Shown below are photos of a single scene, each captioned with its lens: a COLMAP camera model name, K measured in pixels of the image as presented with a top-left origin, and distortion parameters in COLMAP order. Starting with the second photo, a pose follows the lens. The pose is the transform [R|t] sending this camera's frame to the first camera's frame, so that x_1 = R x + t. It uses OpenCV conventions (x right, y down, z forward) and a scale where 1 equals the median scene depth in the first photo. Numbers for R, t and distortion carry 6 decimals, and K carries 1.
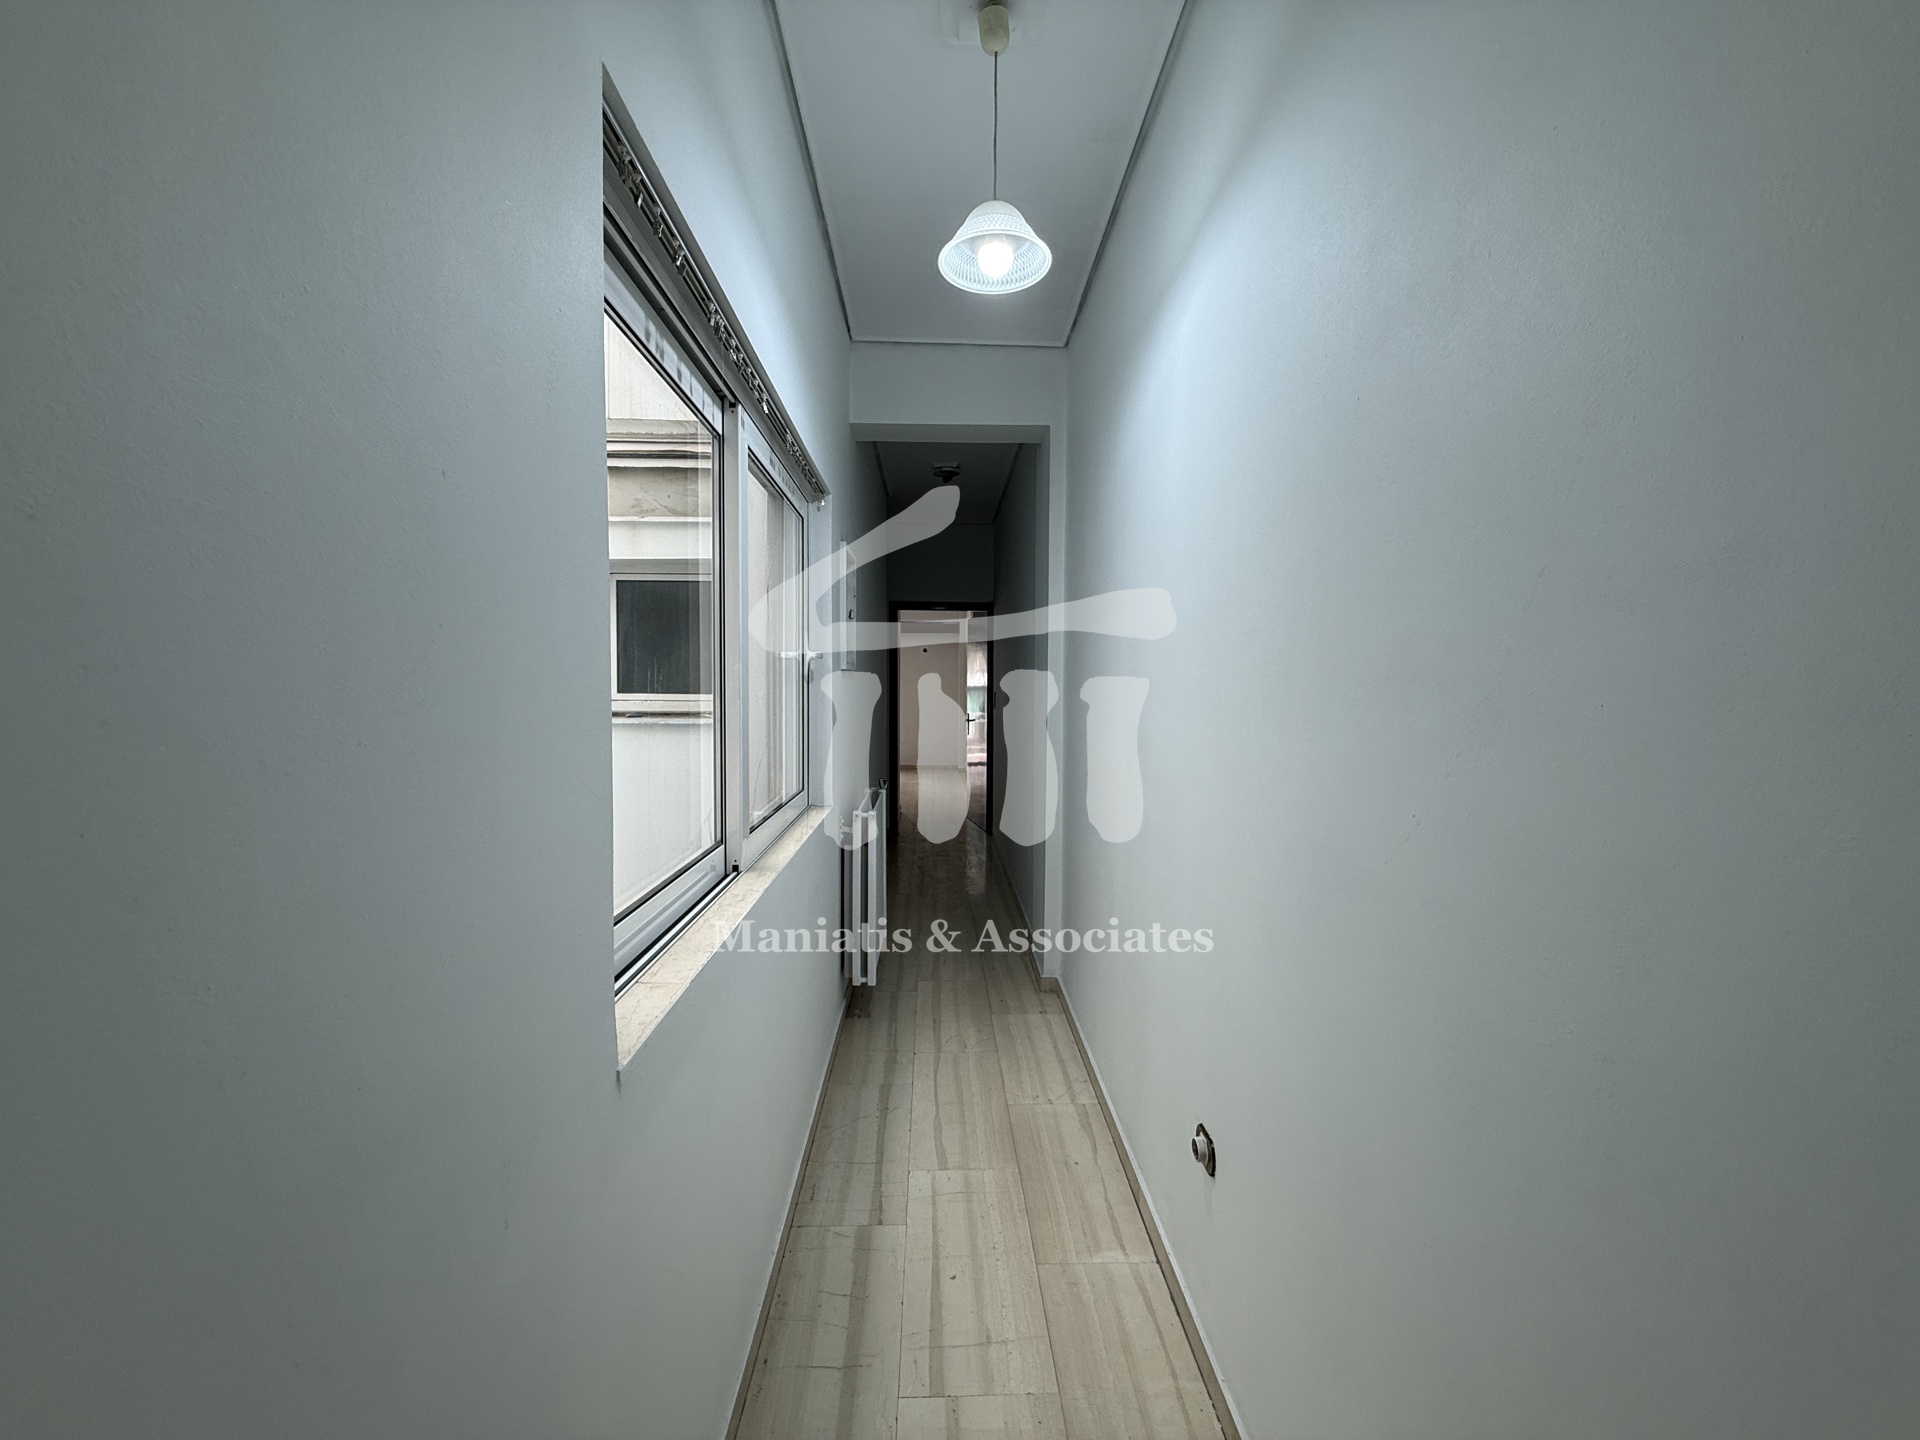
lens RADIAL K [[768.2, 0, 954.2], [0, 768.2, 718.5], [0, 0, 1]] dist [0.016897, -0.003444]
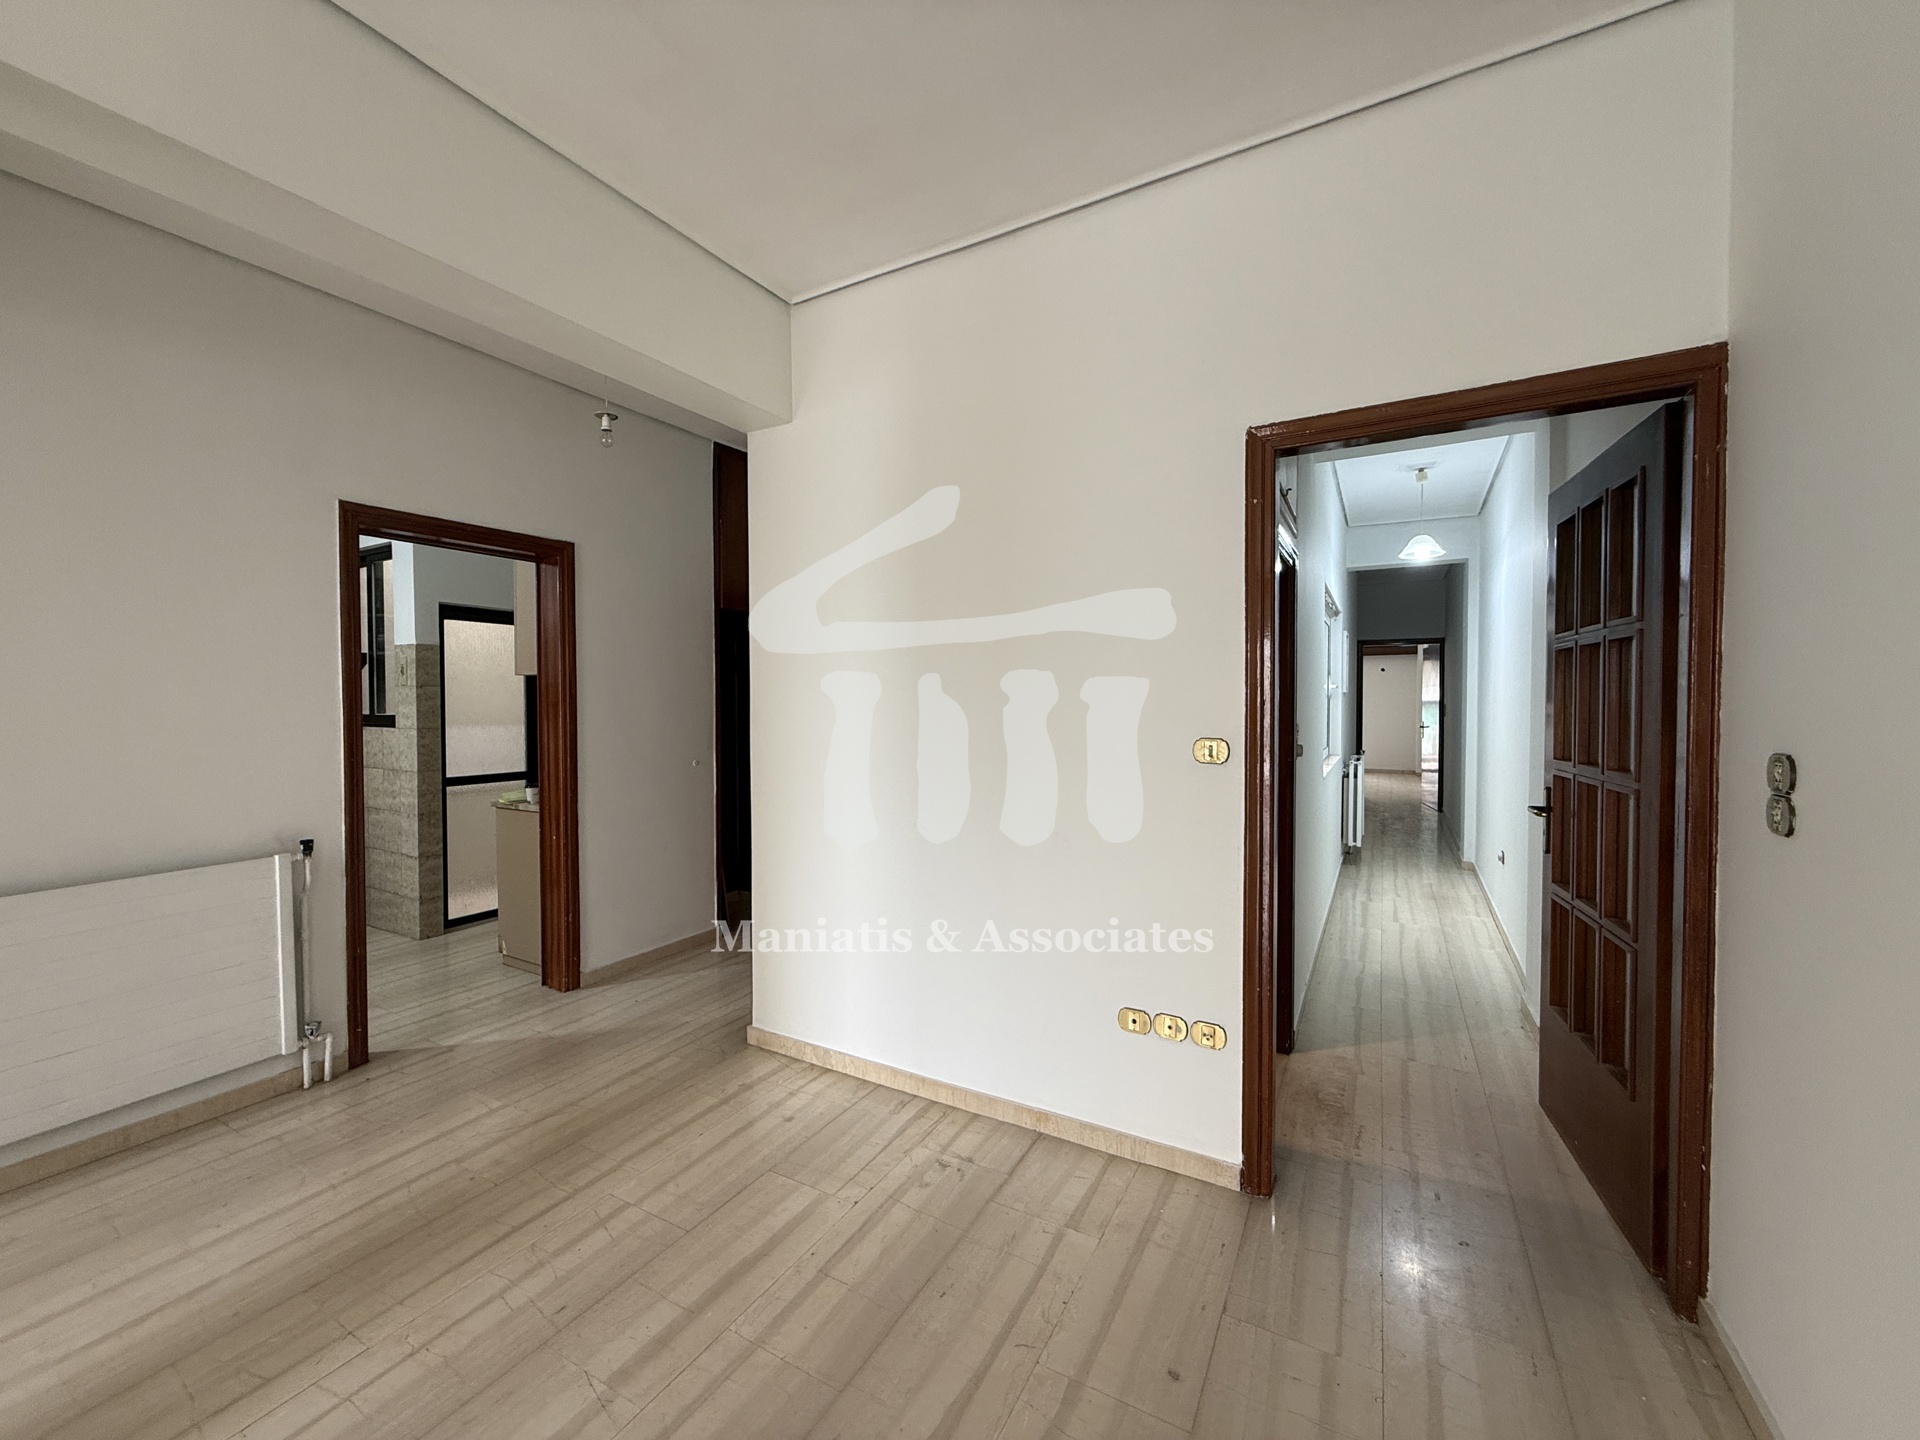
lens RADIAL K [[767.4, 0, 960.0], [0, 767.4, 720.0], [0, 0, 1]] dist [0.005640, 0.000838]
pose [[0.859766, 0.006206, -0.510650, 0.022196], [-0.016129, 0.999757, -0.015006, 0.055939], [0.510433, 0.021138, 0.859658, -1.270639]]
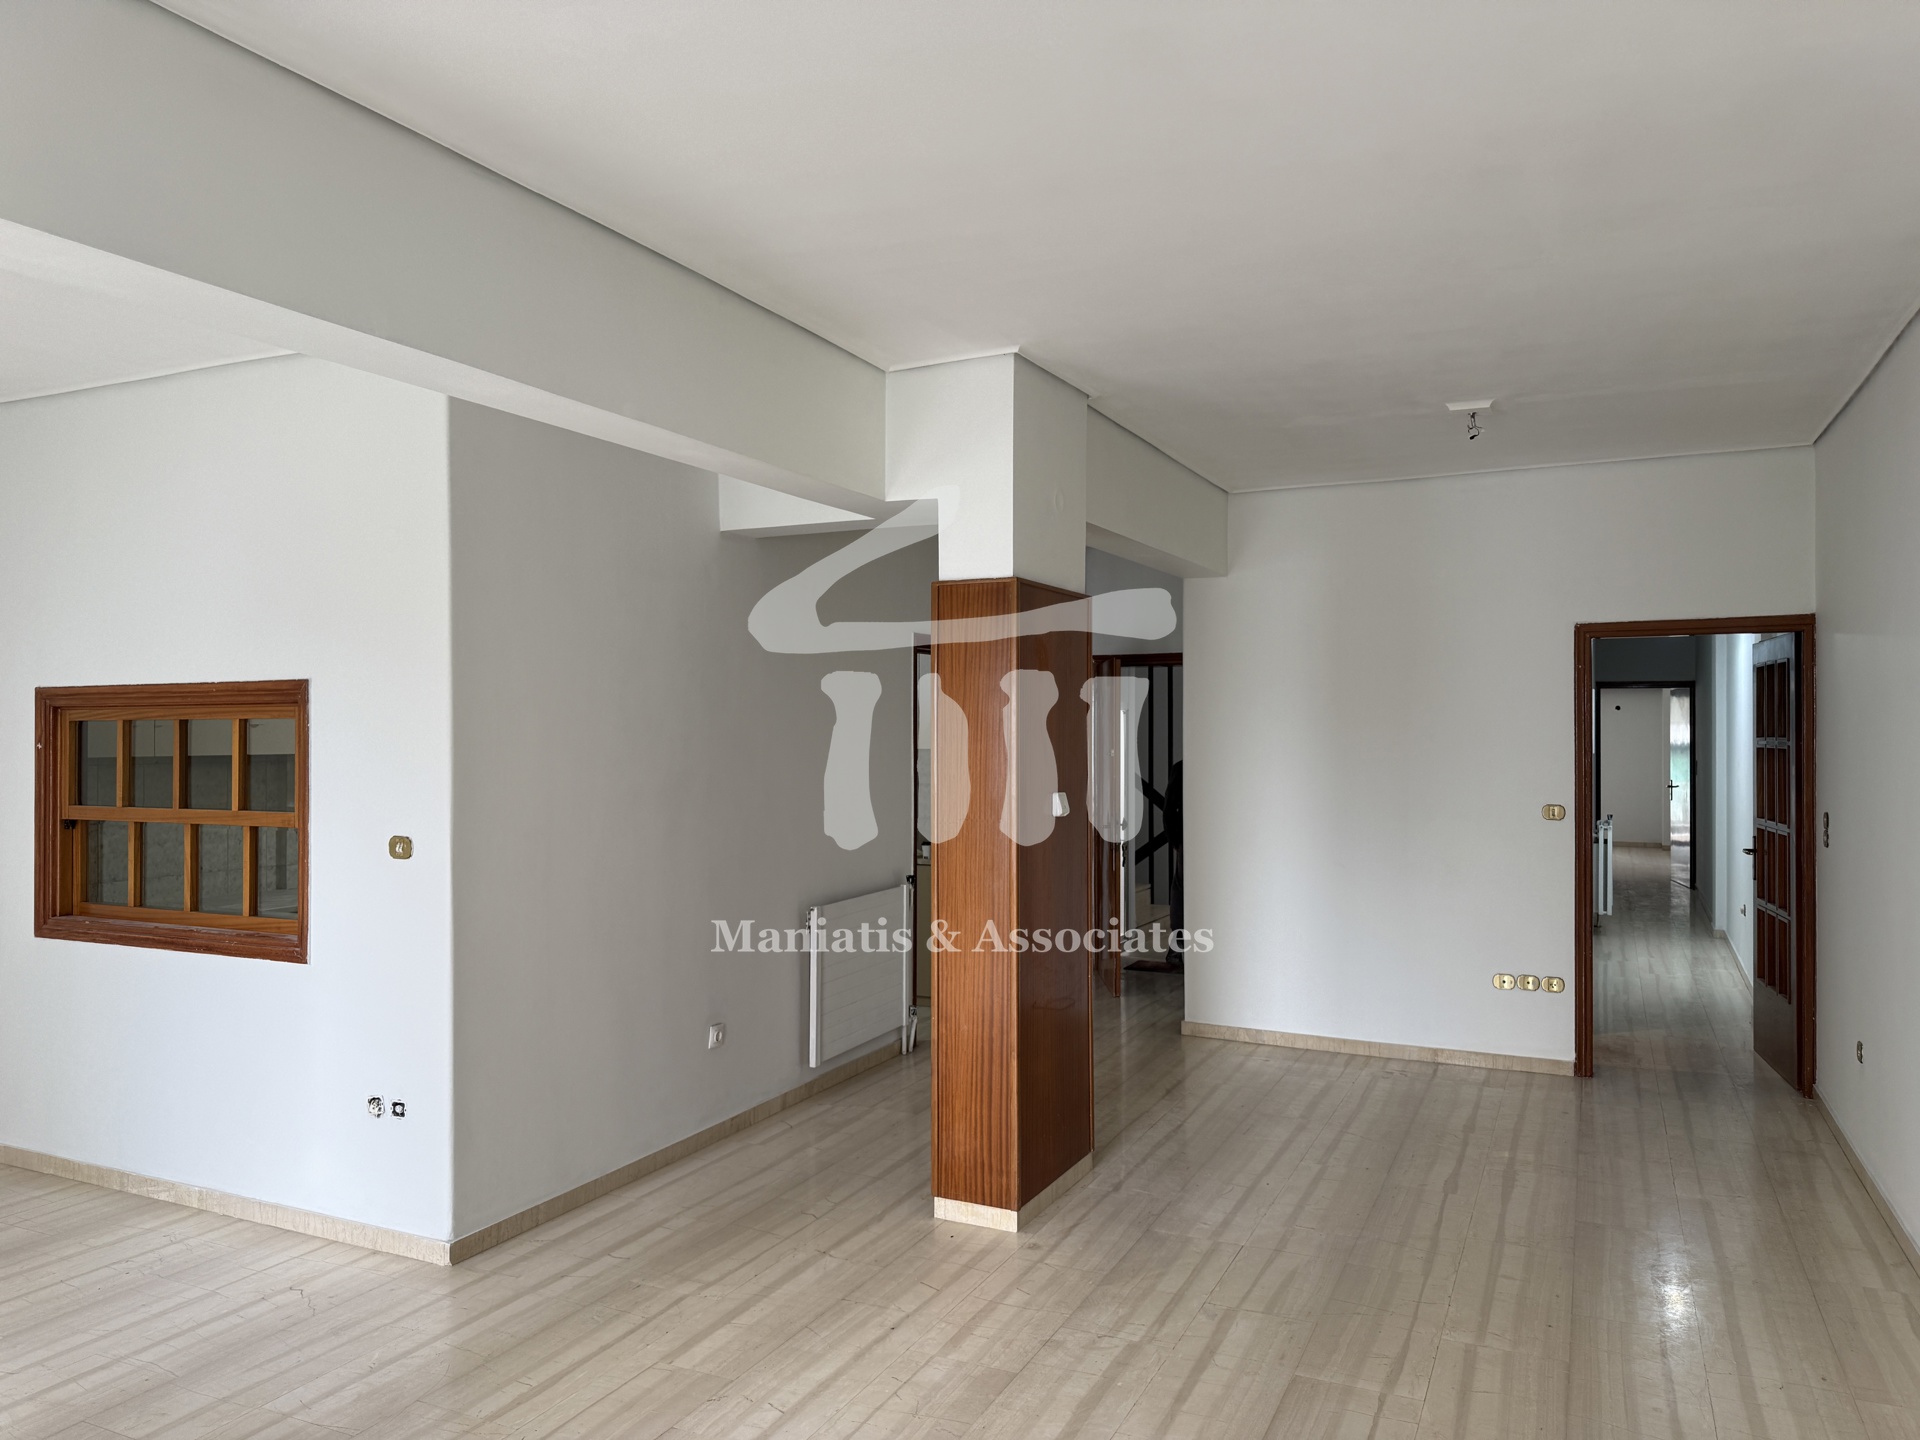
lens RADIAL K [[1382.2, 0, 921.4], [0, 1382.2, 721.2], [0, 0, 1]] dist [-0.004811, -0.001604]
pose [[0.882707, -0.007839, -0.469859, 0.000975], [-0.016121, 0.998767, -0.046948, 0.044892], [0.469648, 0.049016, 0.881492, -2.853712]]
